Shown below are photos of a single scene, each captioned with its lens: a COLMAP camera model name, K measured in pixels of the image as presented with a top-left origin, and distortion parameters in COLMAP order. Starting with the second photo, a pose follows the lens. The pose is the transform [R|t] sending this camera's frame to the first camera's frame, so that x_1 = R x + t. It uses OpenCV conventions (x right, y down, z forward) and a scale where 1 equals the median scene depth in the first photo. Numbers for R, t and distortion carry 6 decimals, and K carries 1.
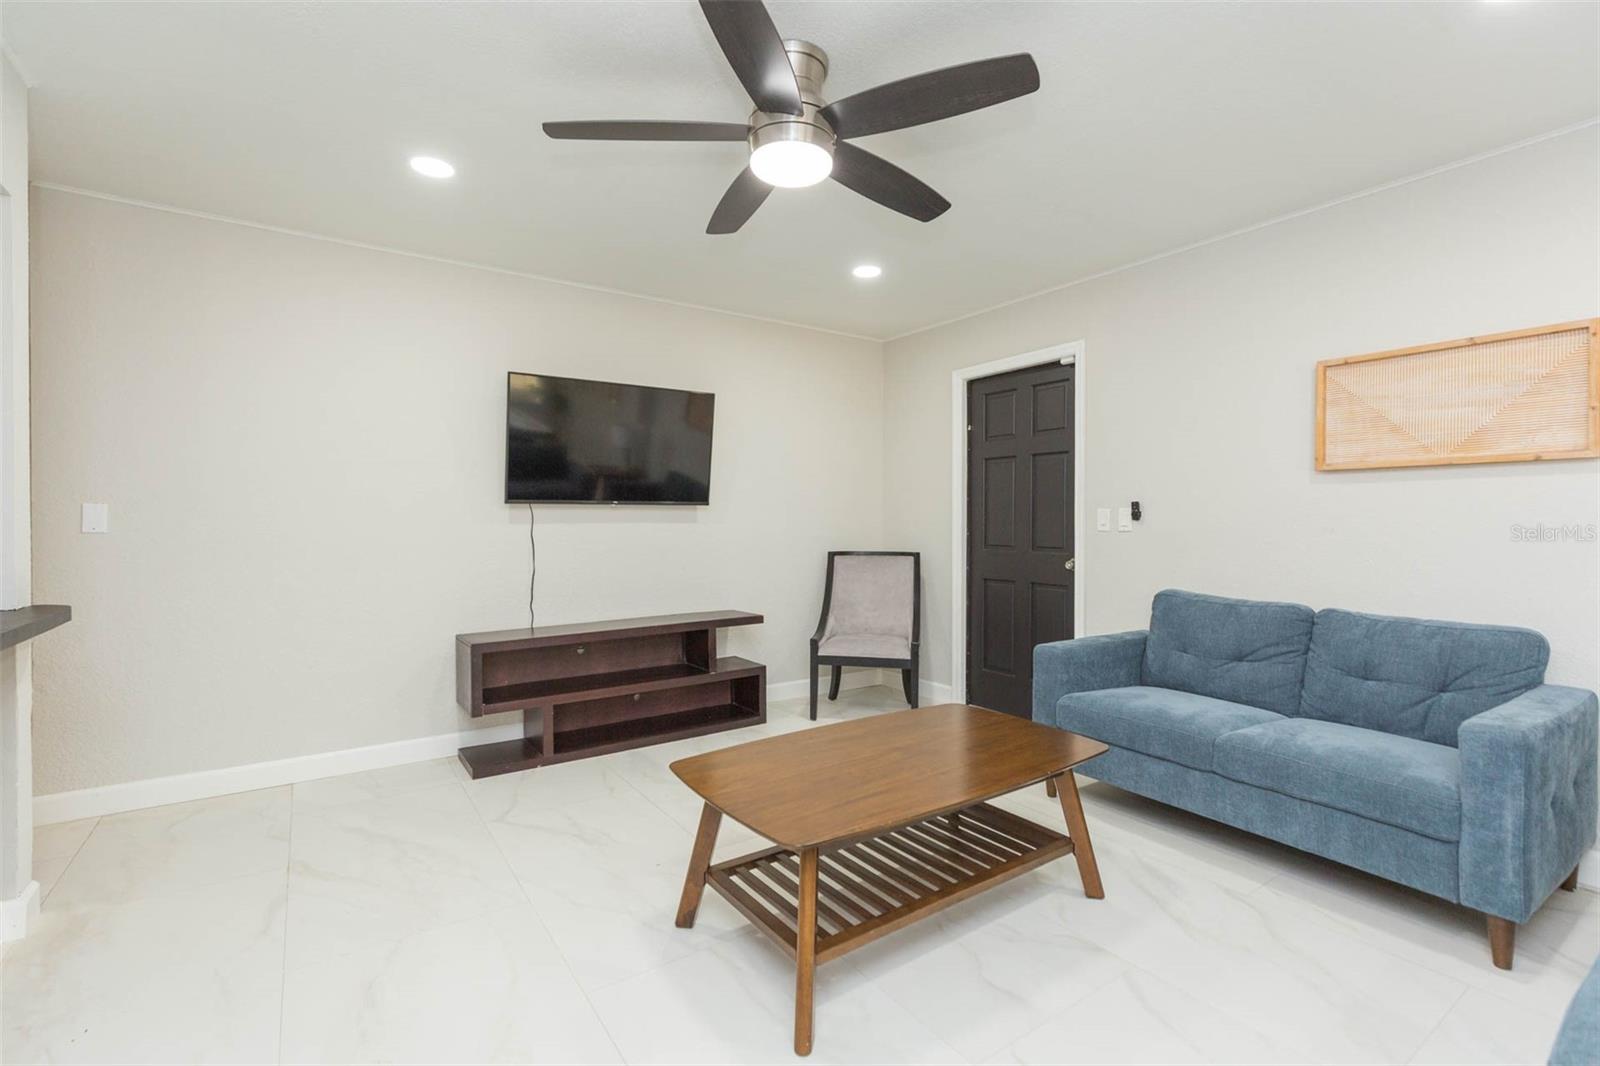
lens RADIAL K [[725.7, 0, 823.0], [0, 725.7, 535.2], [0, 0, 1]] dist [0.007217, -0.000410]
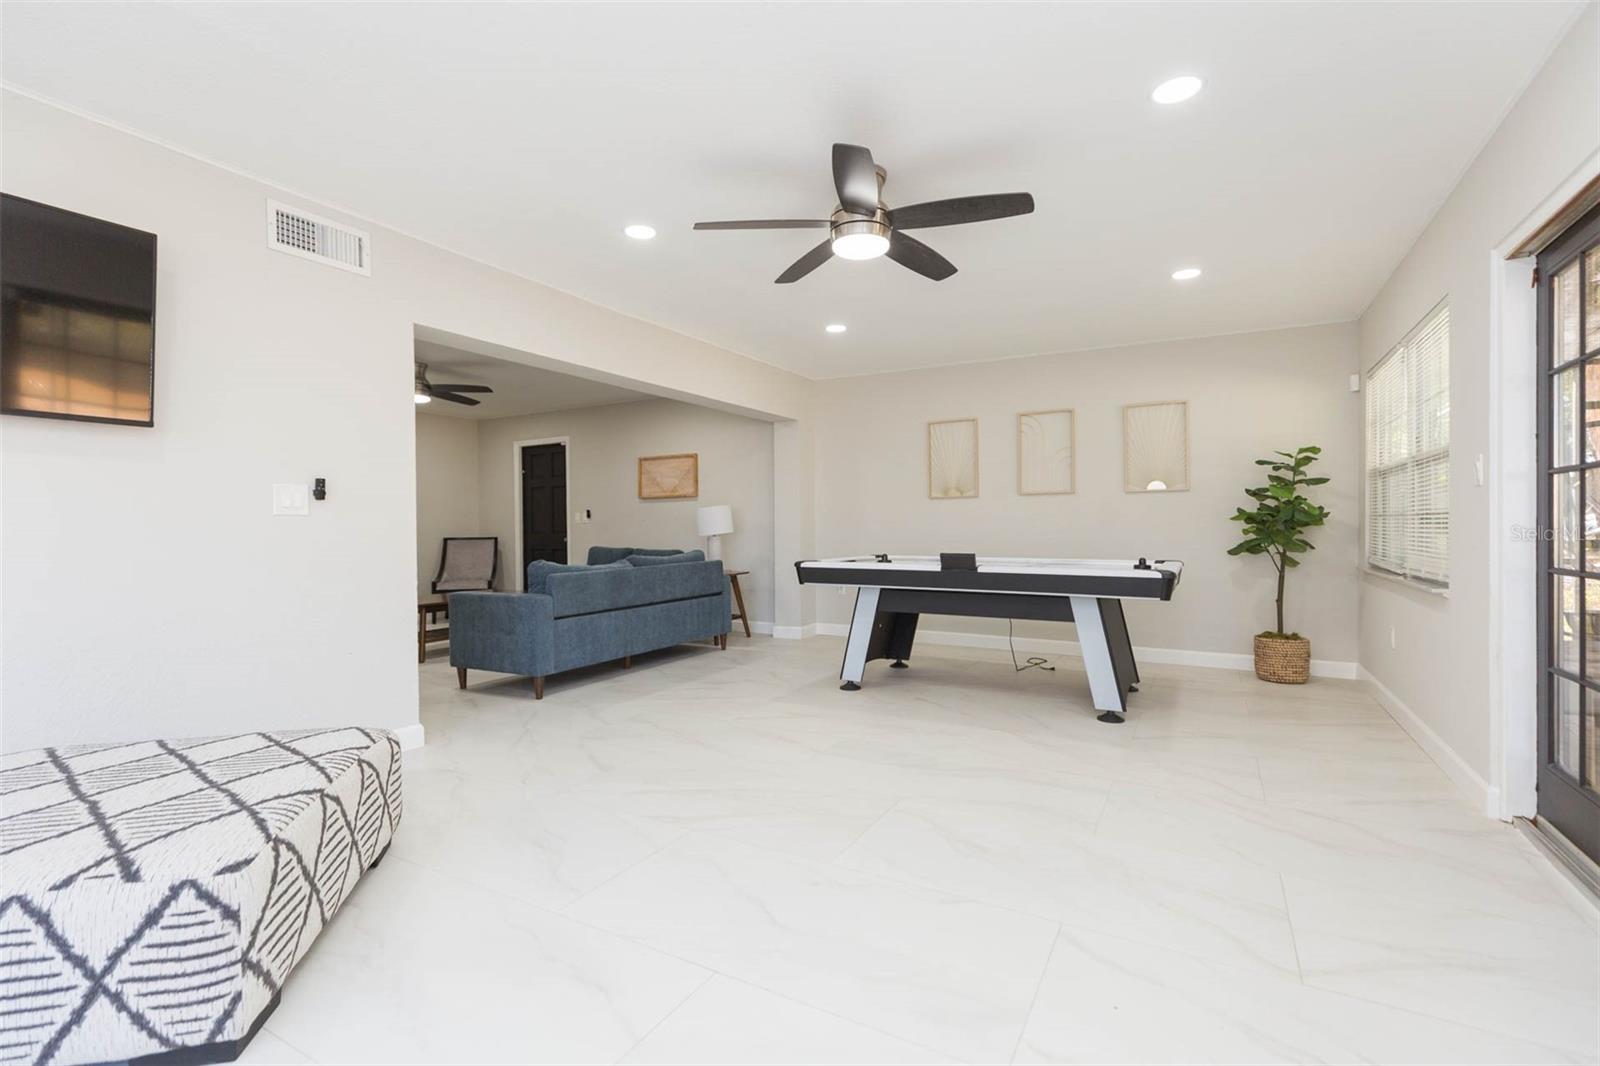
lens RADIAL K [[725.7, 0, 799.3], [0, 725.7, 531.2], [0, 0, 1]] dist [0.007217, -0.000410]
pose [[0.911642, -0.013092, 0.410777, 0.091174], [0.020208, 0.999711, -0.012987, 0.061167], [-0.410489, 0.020141, 0.911643, -1.304278]]
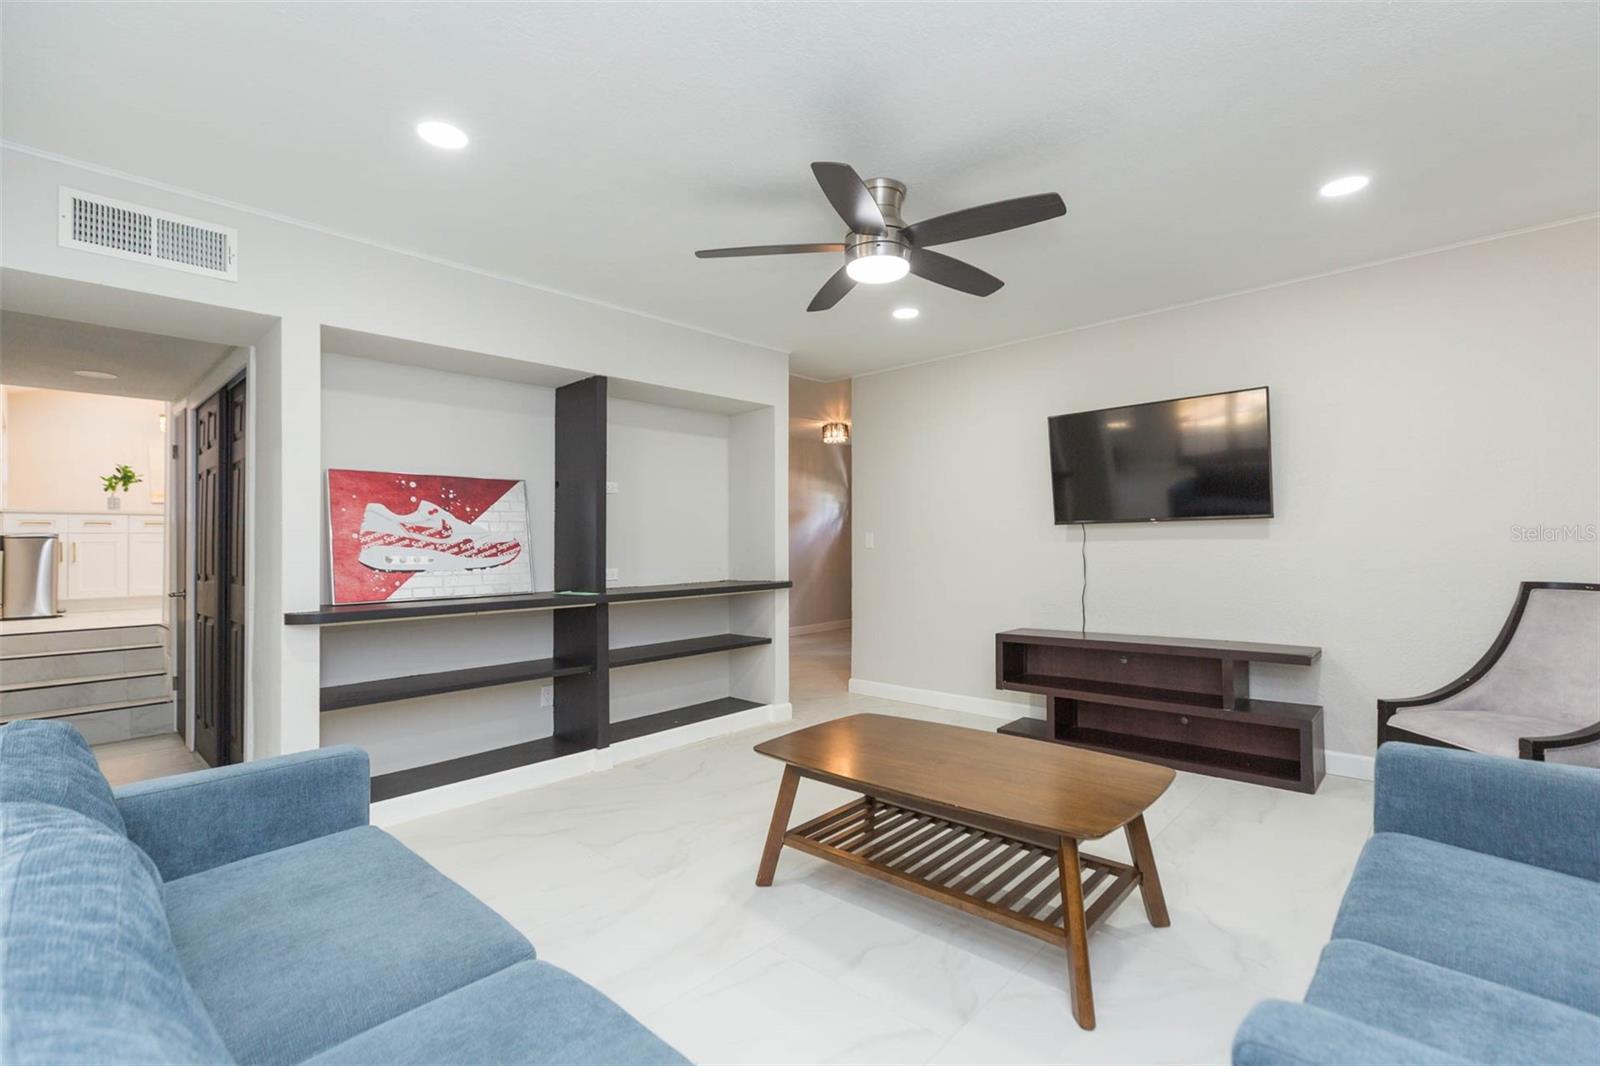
lens RADIAL K [[725.7, 0, 789.5], [0, 725.7, 560.9], [0, 0, 1]] dist [0.007217, -0.000410]
pose [[0.192981, 0.022139, -0.980953, 0.648291], [-0.003246, 0.999754, 0.021924, -0.008800], [0.981197, -0.001047, 0.193005, 0.328868]]
